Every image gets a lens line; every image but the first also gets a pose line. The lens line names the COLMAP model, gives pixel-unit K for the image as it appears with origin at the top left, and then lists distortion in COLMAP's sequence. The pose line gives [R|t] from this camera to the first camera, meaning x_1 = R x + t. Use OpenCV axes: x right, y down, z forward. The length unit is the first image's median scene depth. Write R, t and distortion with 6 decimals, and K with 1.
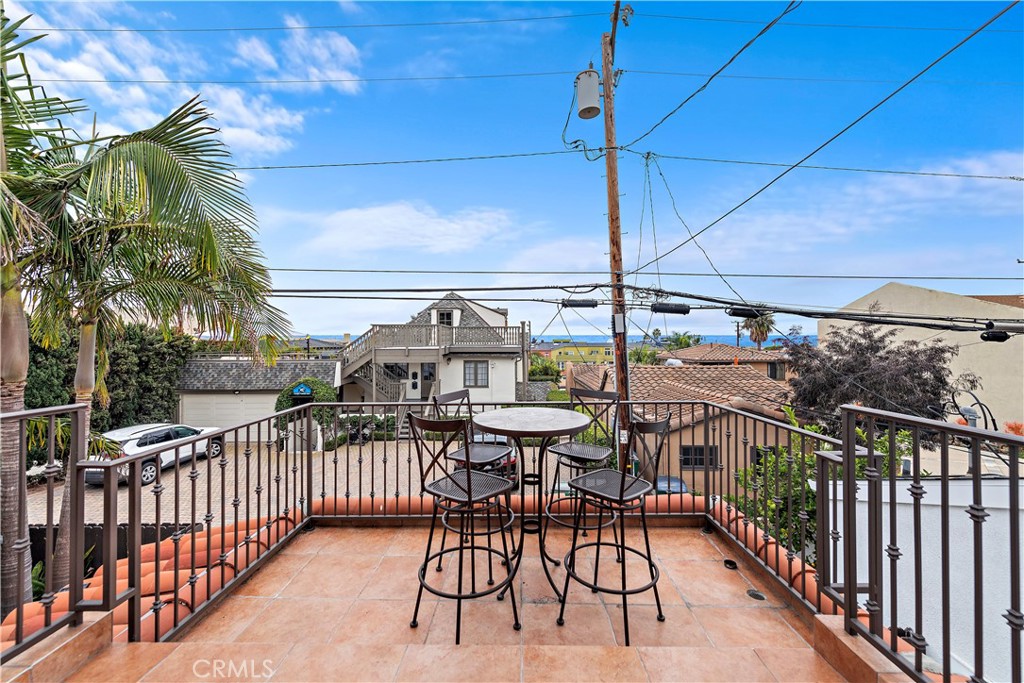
lens RADIAL K [[403.0, 0, 509.8], [0, 403.0, 343.1], [0, 0, 1]] dist [0.018203, -0.004910]
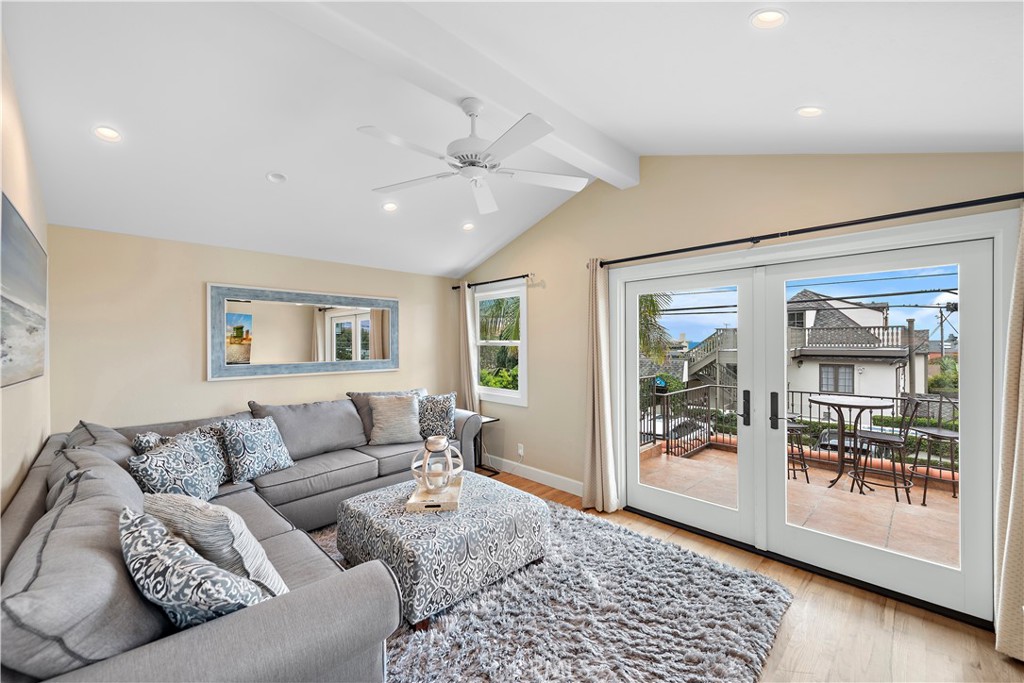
lens RADIAL K [[403.0, 0, 512.6], [0, 403.0, 345.5], [0, 0, 1]] dist [0.018203, -0.004910]
pose [[0.720803, 0.006744, -0.693107, 0.026528], [-0.001160, 0.999963, 0.008523, -0.007343], [0.693139, -0.005339, 0.720784, -0.177283]]
